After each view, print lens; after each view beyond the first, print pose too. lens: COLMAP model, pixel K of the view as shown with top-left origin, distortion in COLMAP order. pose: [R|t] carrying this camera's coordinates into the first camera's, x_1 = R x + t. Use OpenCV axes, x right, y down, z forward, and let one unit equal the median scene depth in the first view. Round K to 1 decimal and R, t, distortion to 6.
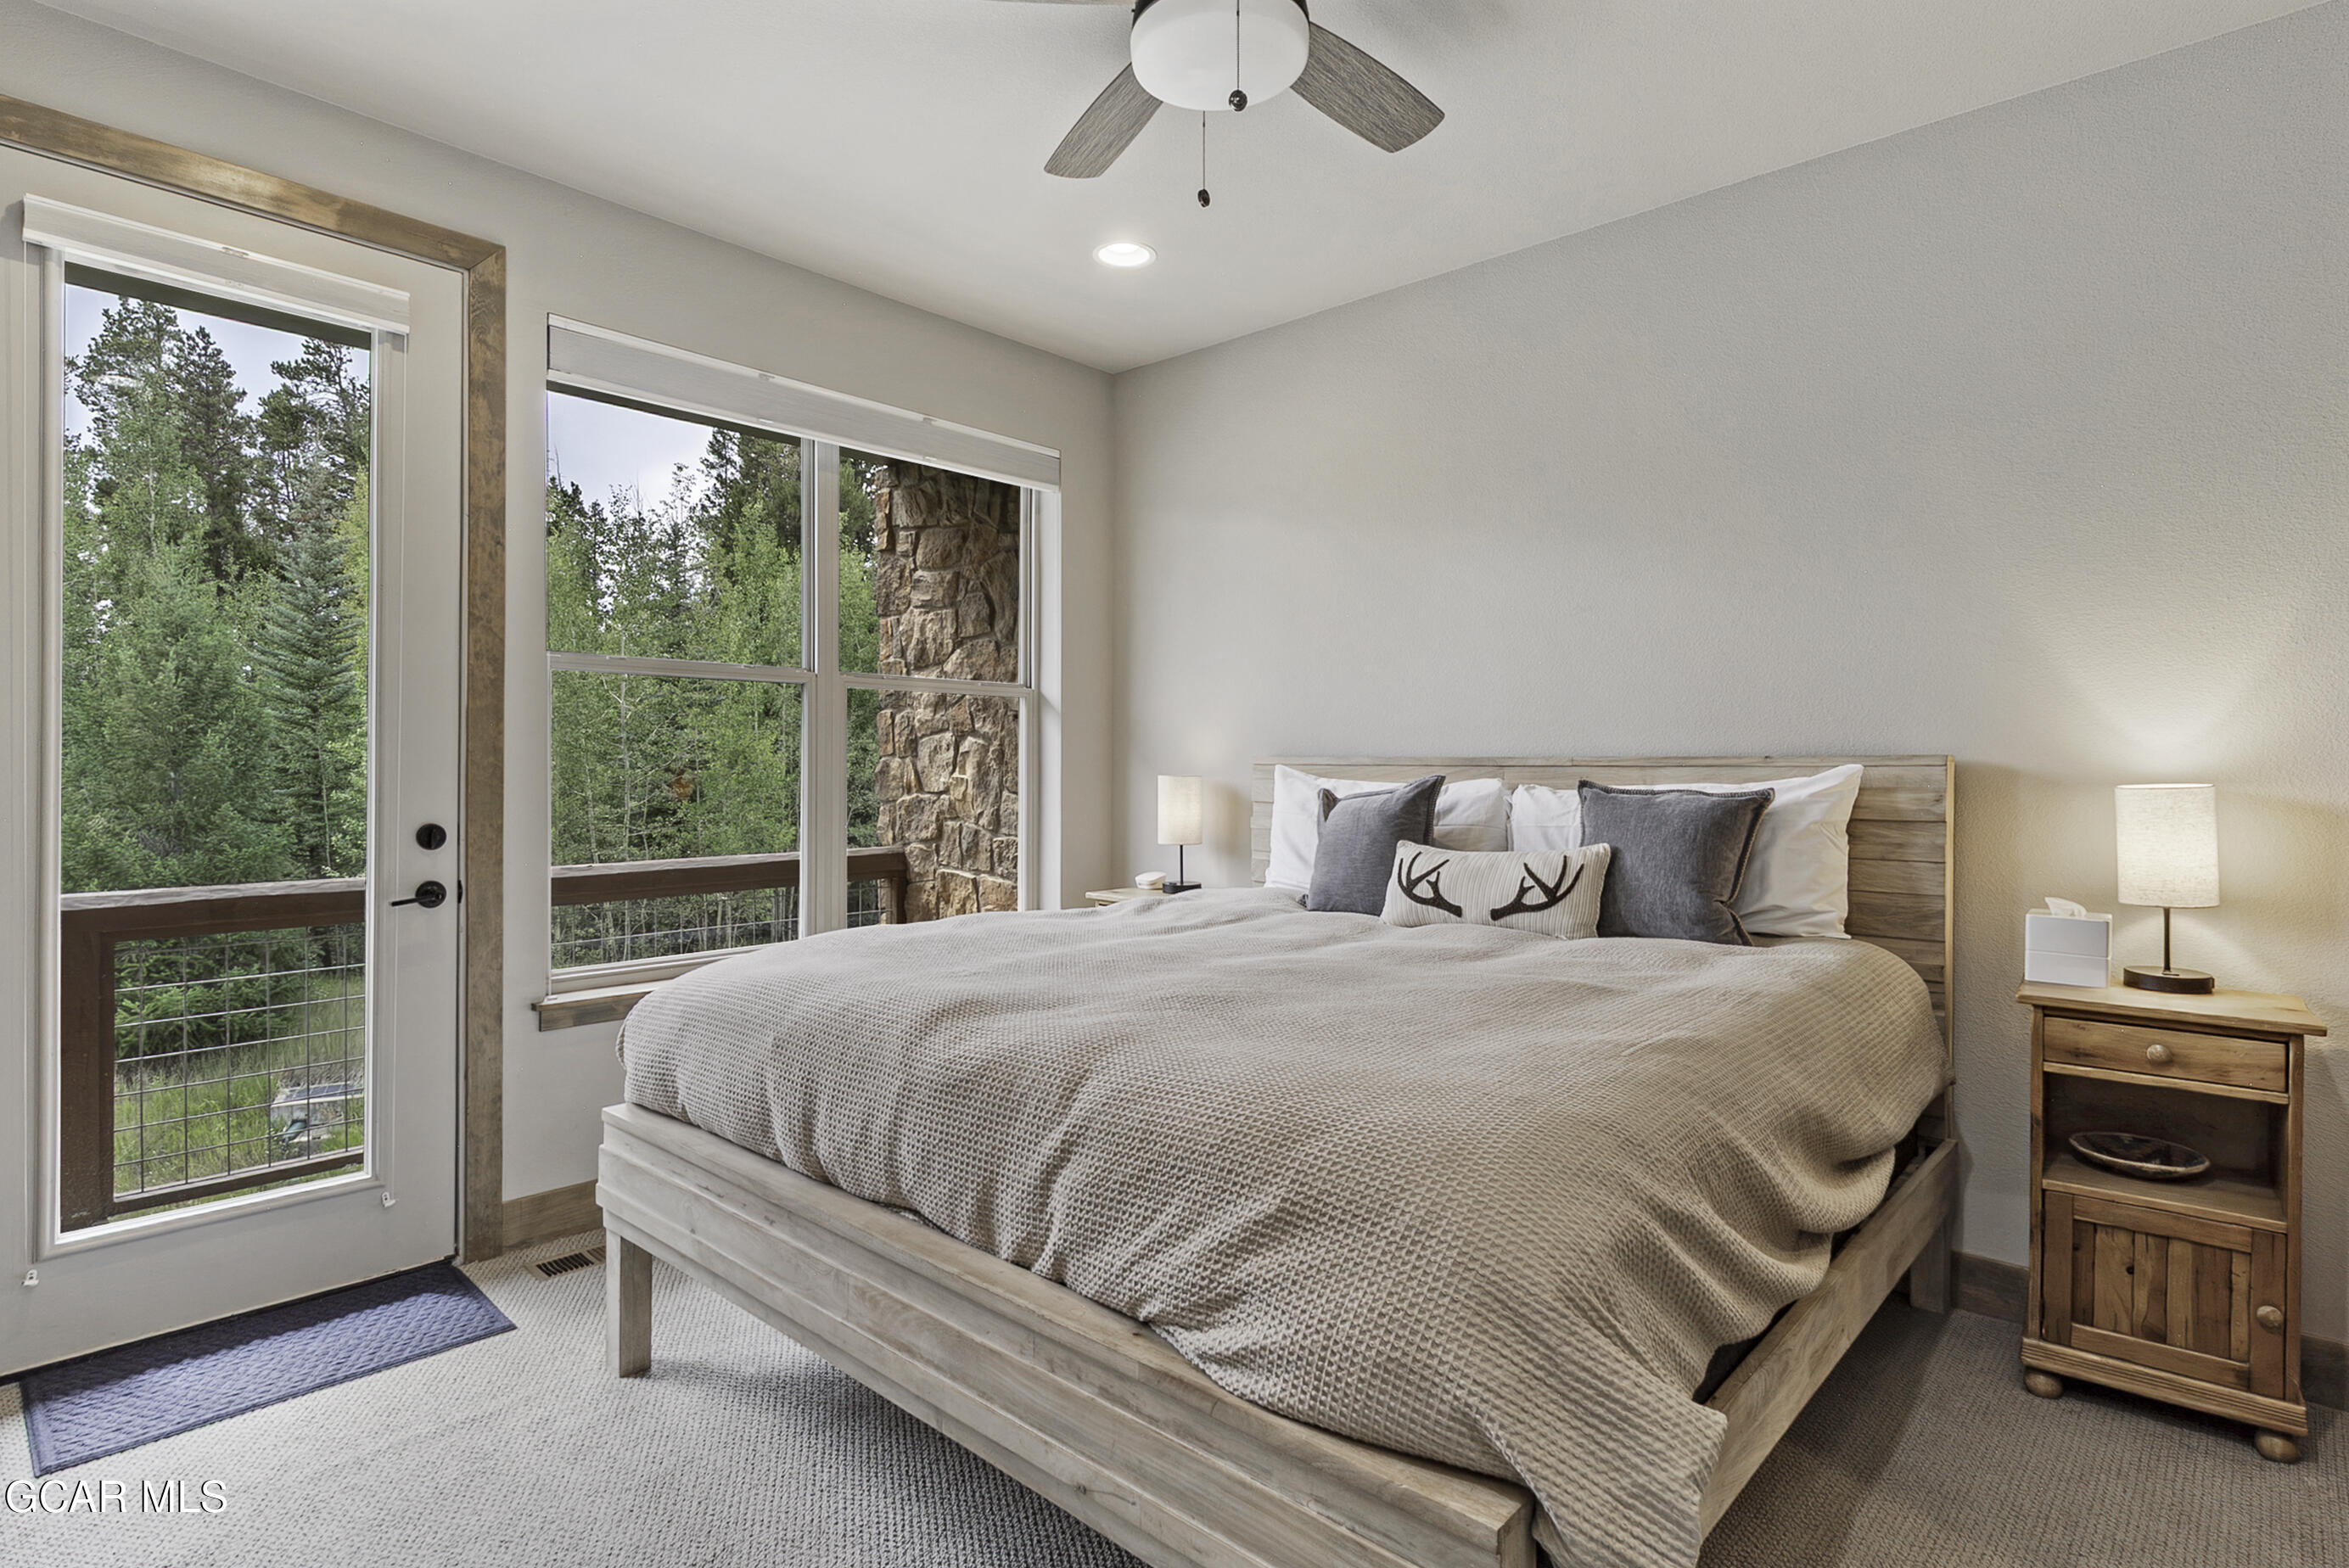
lens RADIAL K [[1170.0, 0, 1163.4], [0, 1170.0, 771.0], [0, 0, 1]] dist [0.030872, -0.000057]
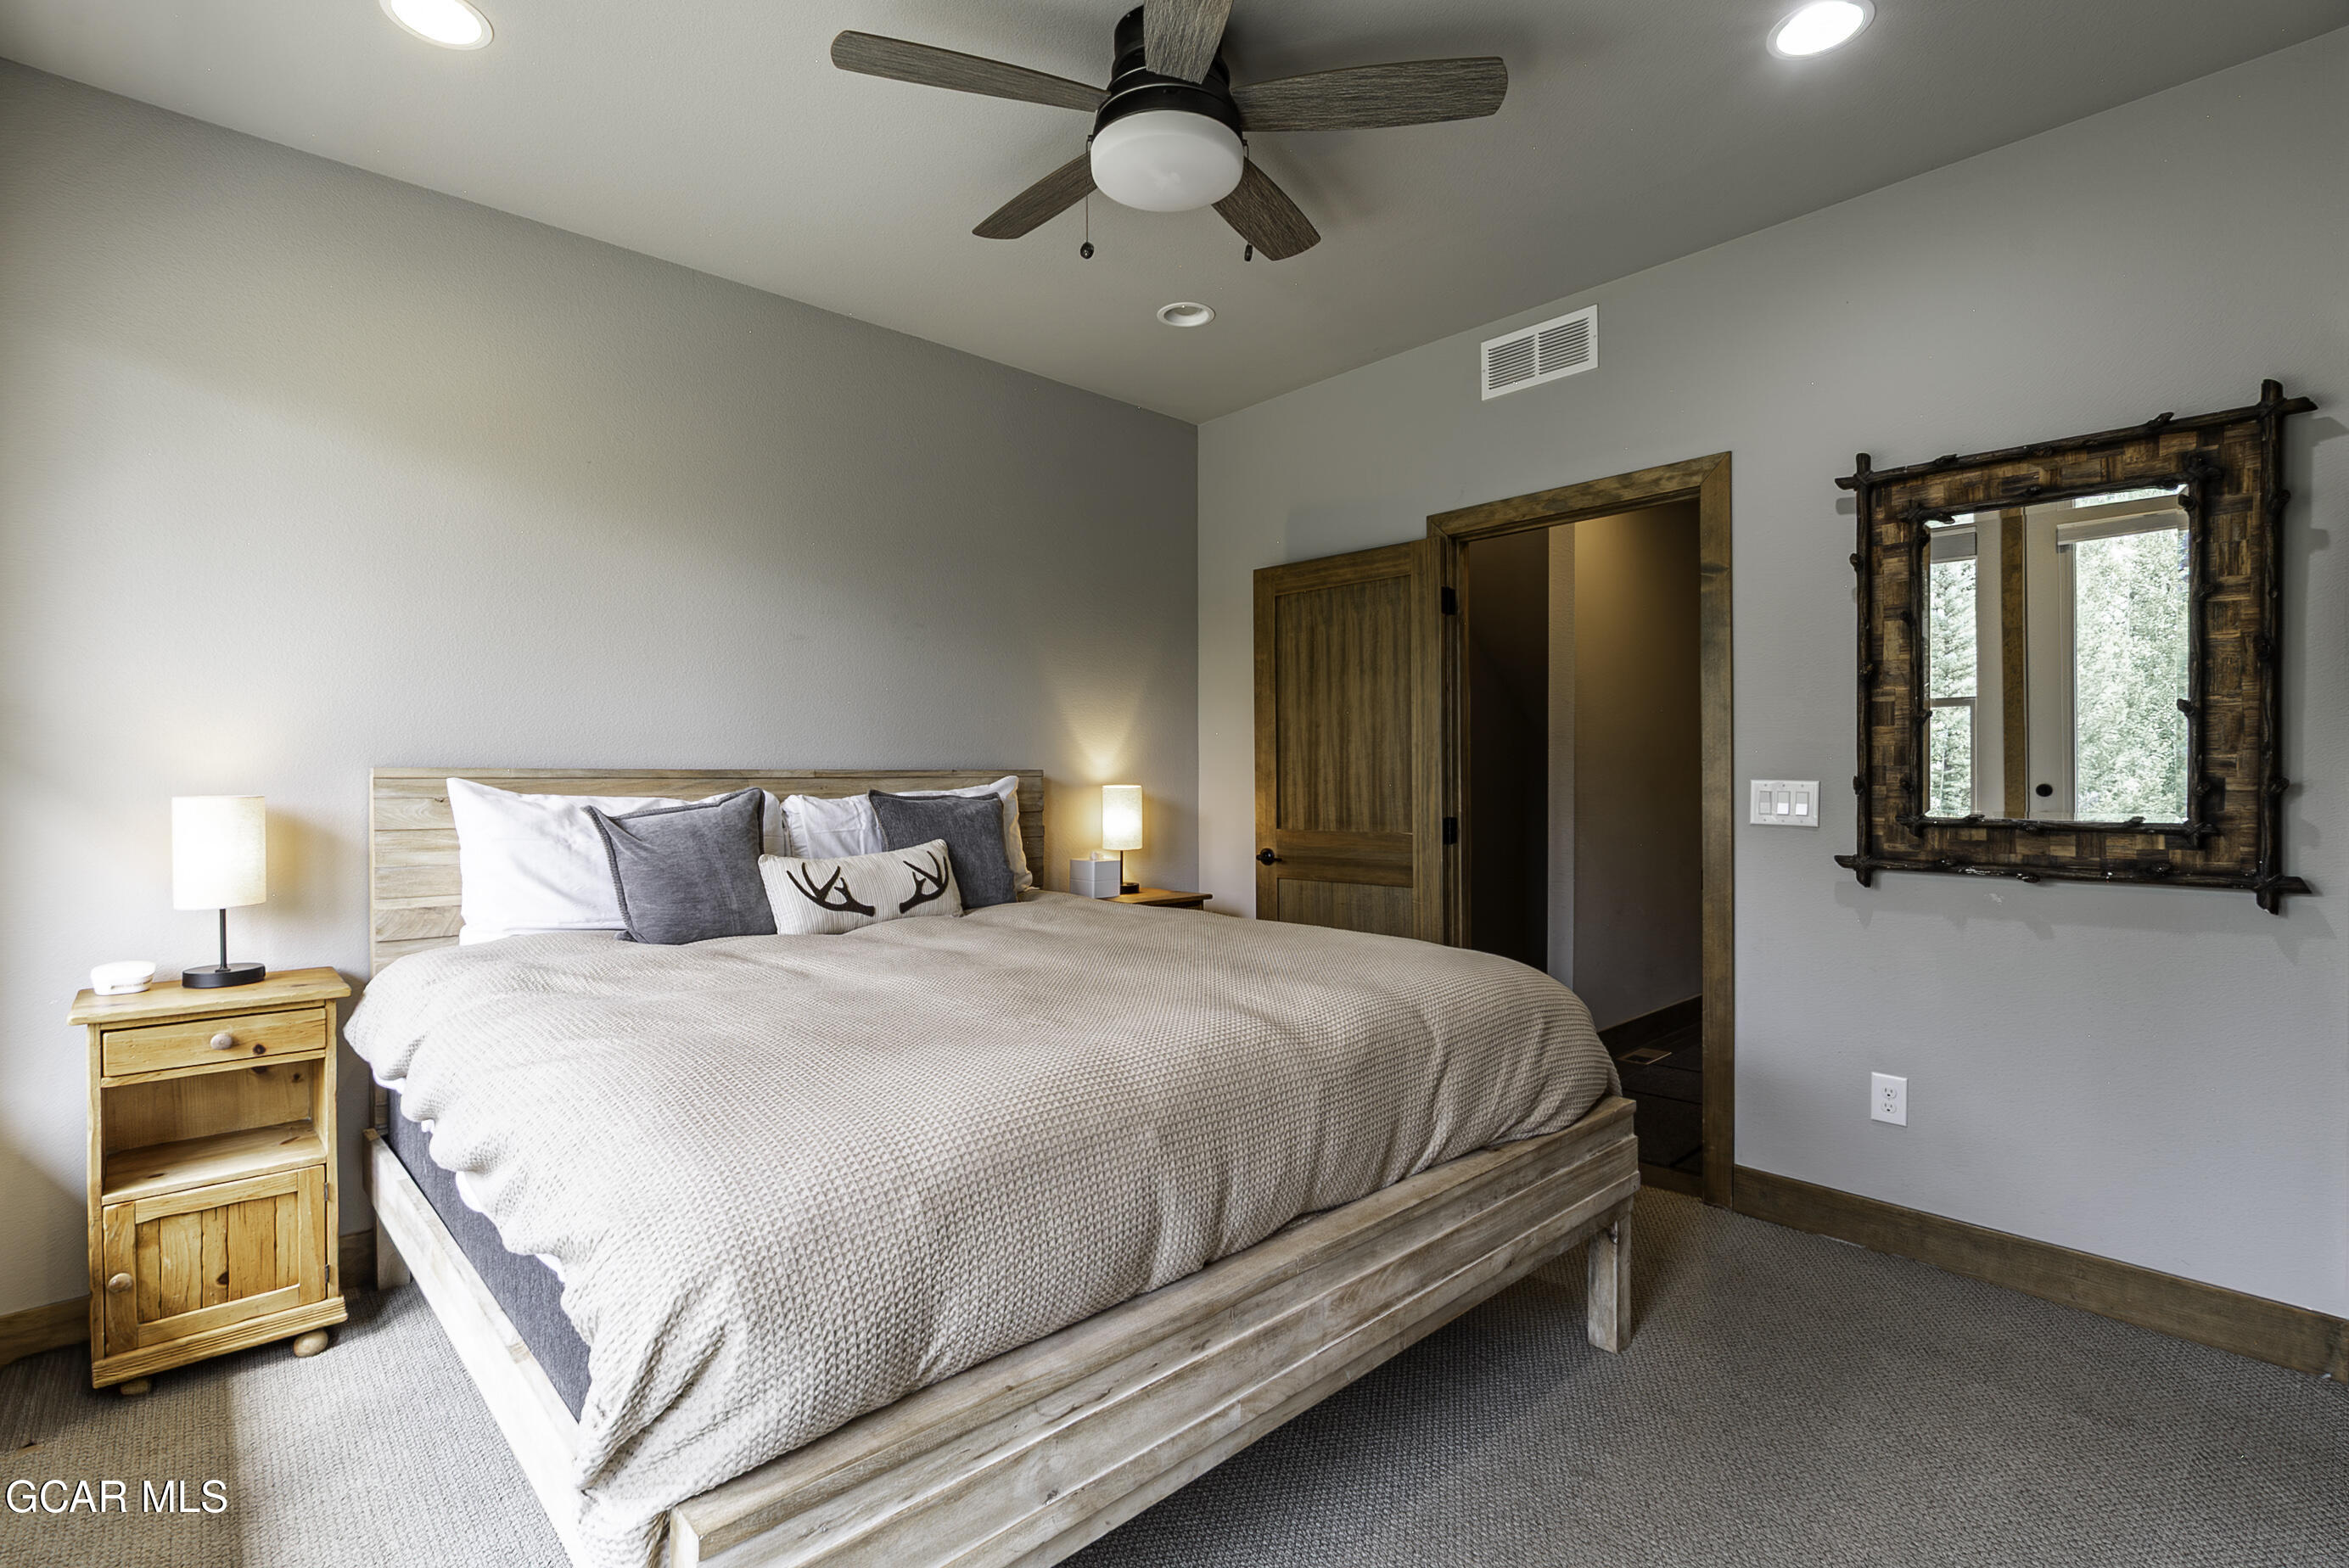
lens RADIAL K [[1092.4, 0, 1136.2], [0, 1092.4, 789.8], [0, 0, 1]] dist [0.001162, -0.000231]
pose [[0.093637, -0.011744, 0.995537, -0.730331], [0.008301, 0.999905, 0.011015, -0.001376], [-0.995572, 0.007232, 0.093726, 0.664706]]
